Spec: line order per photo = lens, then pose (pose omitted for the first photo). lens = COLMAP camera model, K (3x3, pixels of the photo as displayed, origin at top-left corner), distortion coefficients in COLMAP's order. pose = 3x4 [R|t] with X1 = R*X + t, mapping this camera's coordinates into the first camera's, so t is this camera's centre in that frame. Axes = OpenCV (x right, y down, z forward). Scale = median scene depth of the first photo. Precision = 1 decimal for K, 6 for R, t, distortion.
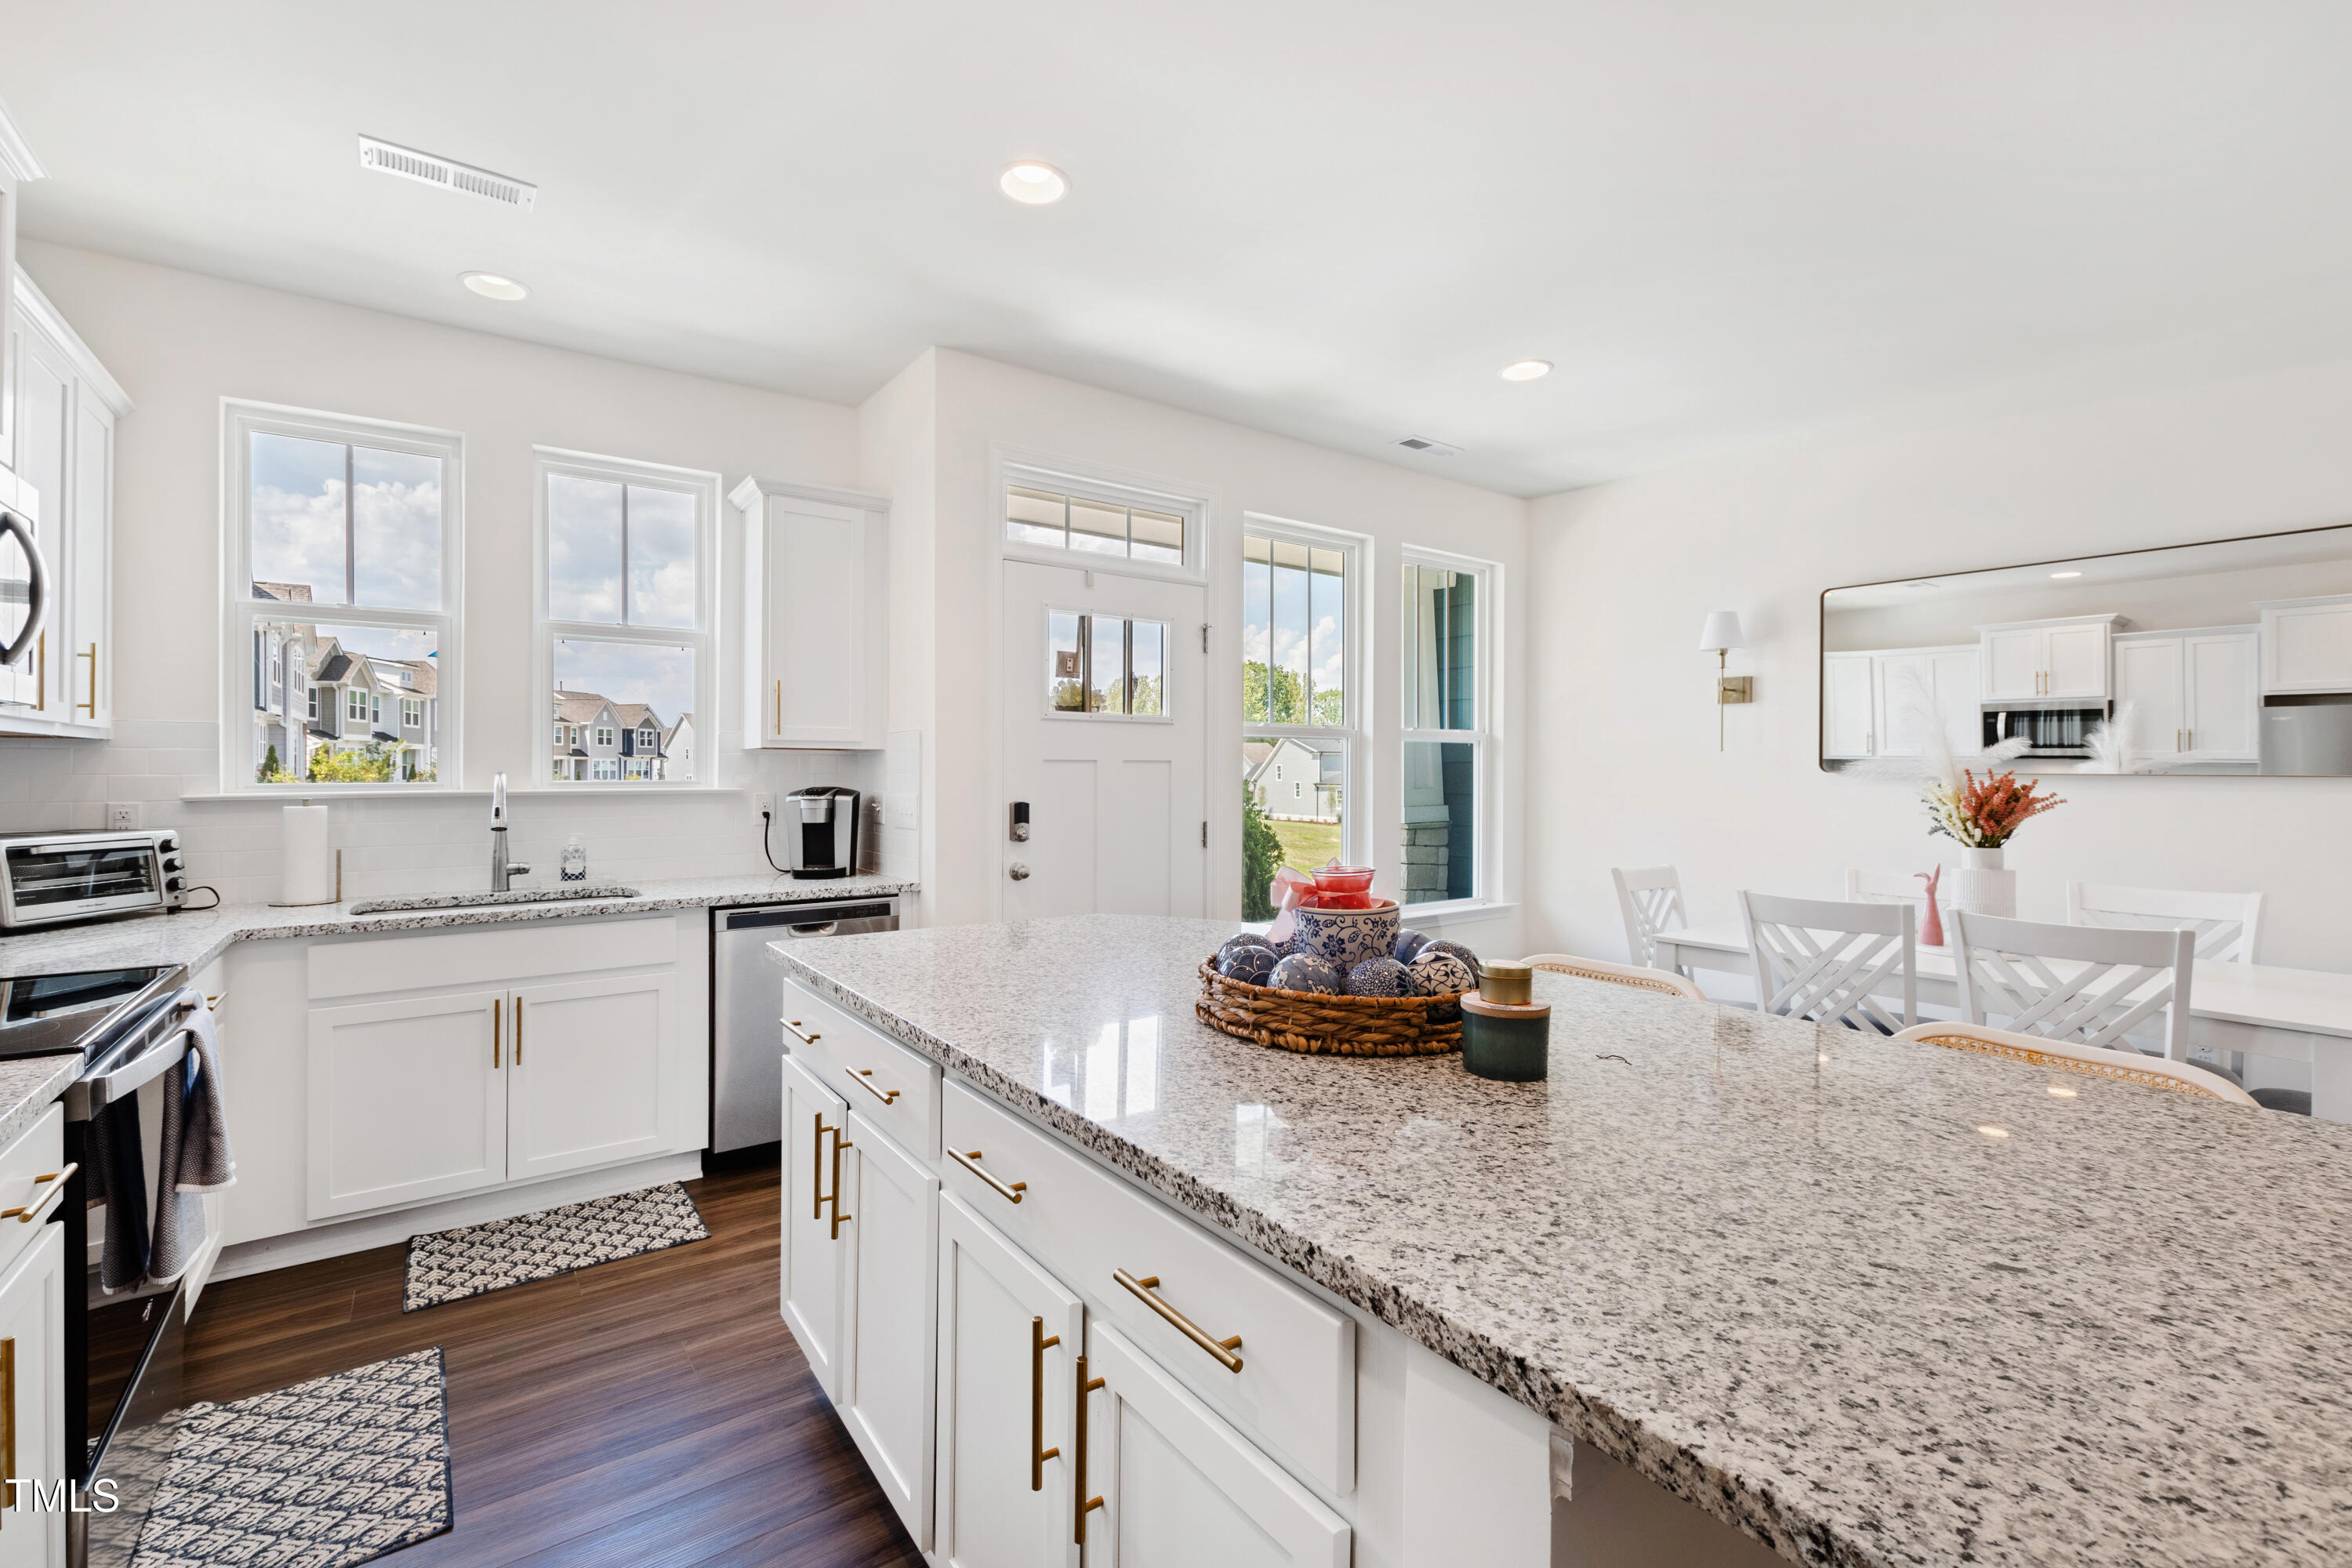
lens RADIAL K [[1046.1, 0, 1160.4], [0, 1046.1, 773.3], [0, 0, 1]] dist [0.004396, -0.002785]
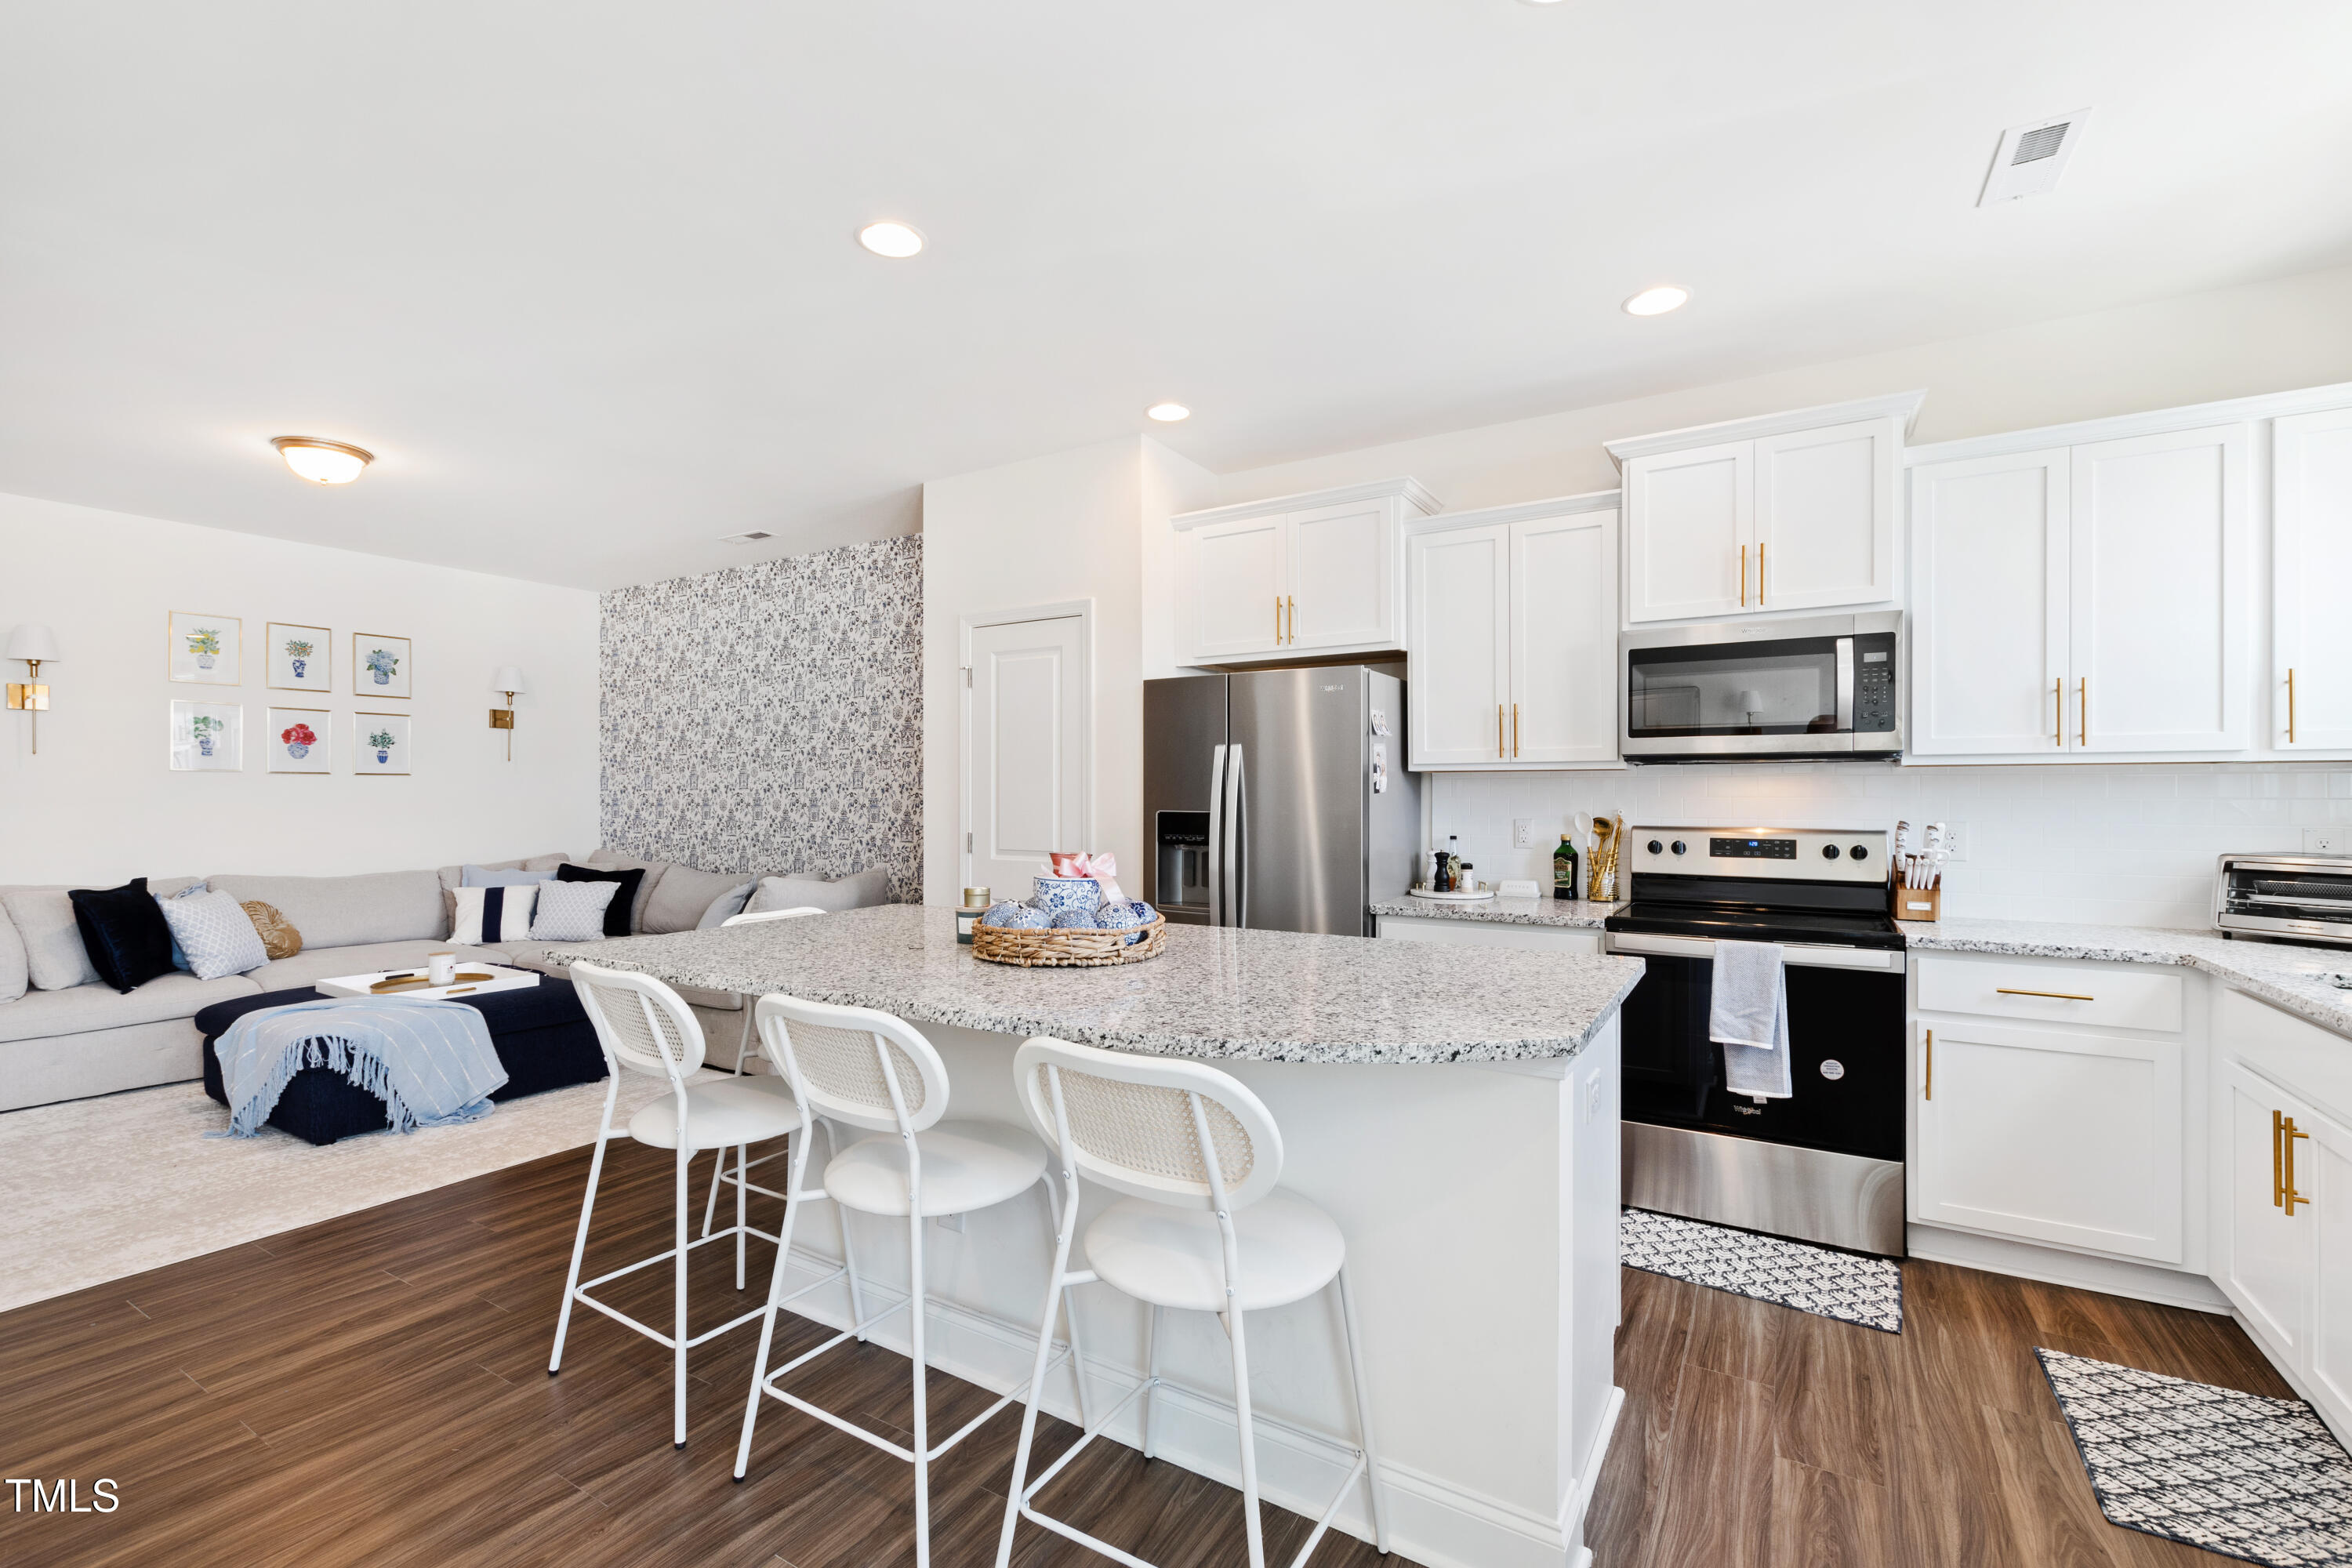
lens RADIAL K [[1046.1, 0, 1114.9], [0, 1046.1, 779.9], [0, 0, 1]] dist [0.004396, -0.002785]
pose [[-0.926921, 0.000664, -0.375255, 0.371588], [0.002626, 0.999985, -0.004716, -0.011601], [0.375246, -0.005357, -0.926910, 1.342971]]
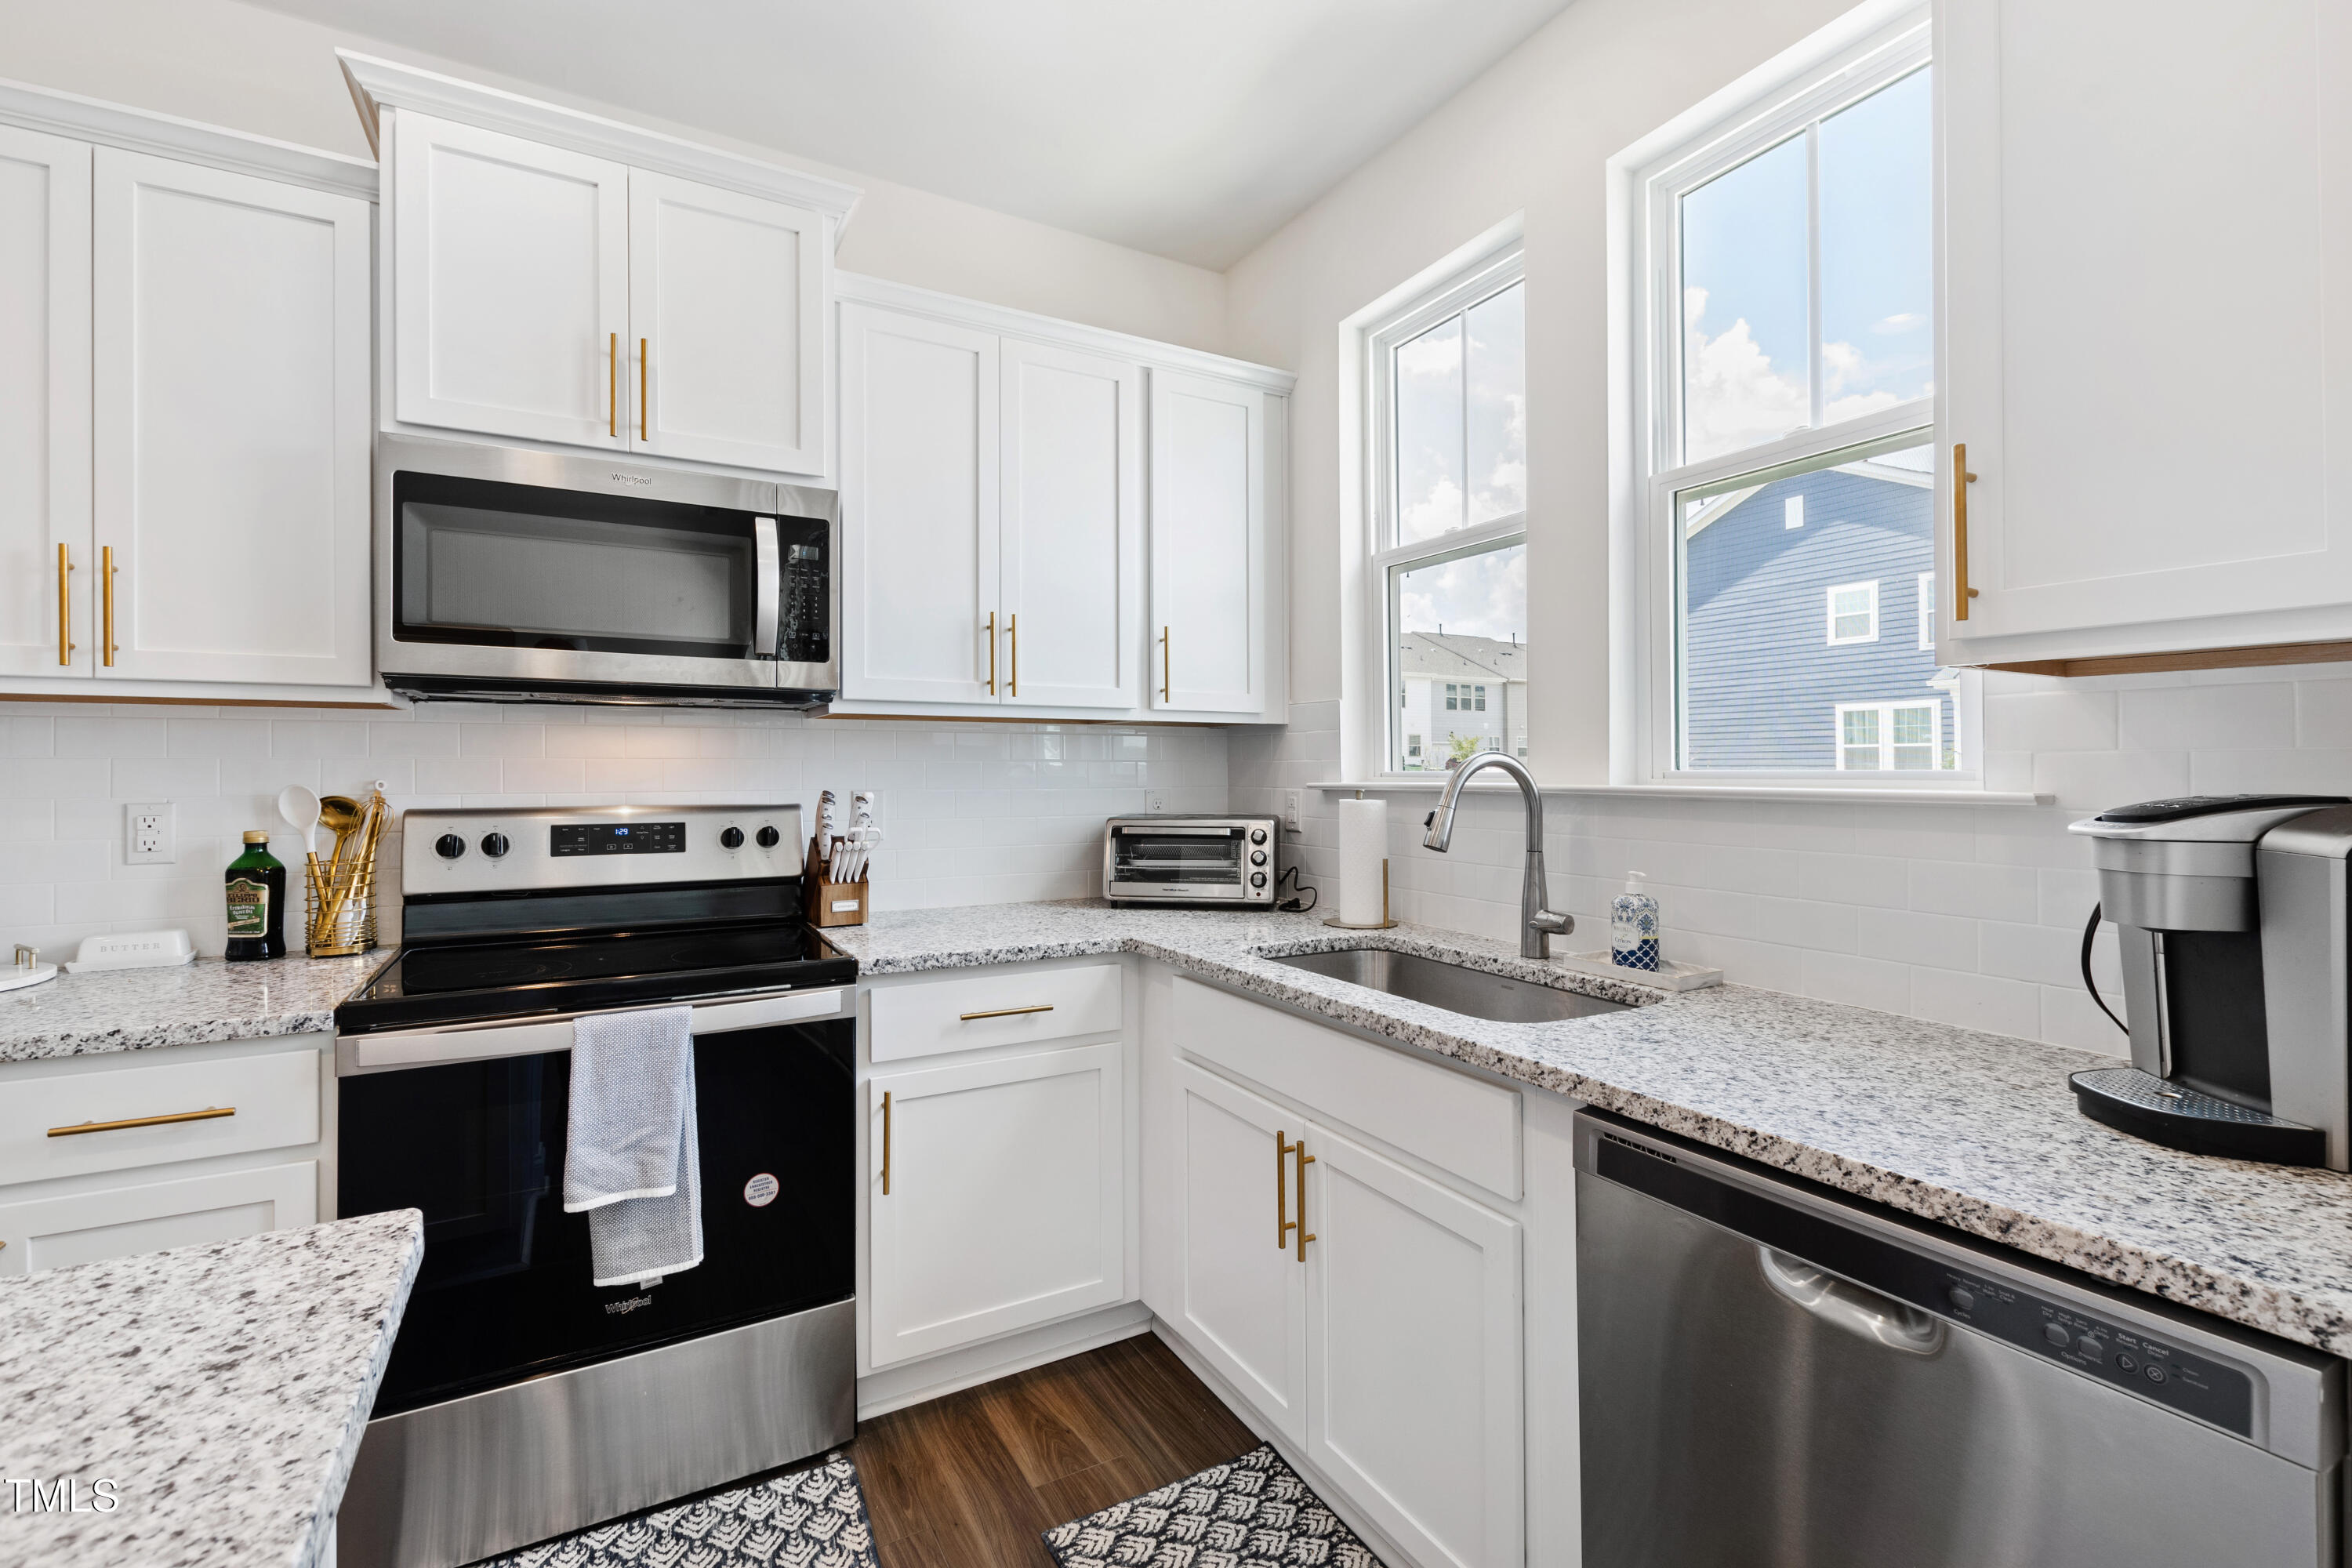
lens RADIAL K [[1046.1, 0, 1207.3], [0, 1046.1, 780.5], [0, 0, 1]] dist [0.004396, -0.002785]
pose [[-0.085008, 0.011924, -0.996309, -0.046275], [-0.004318, 0.999915, 0.012336, 0.009850], [0.996371, 0.005351, -0.084949, 0.984561]]
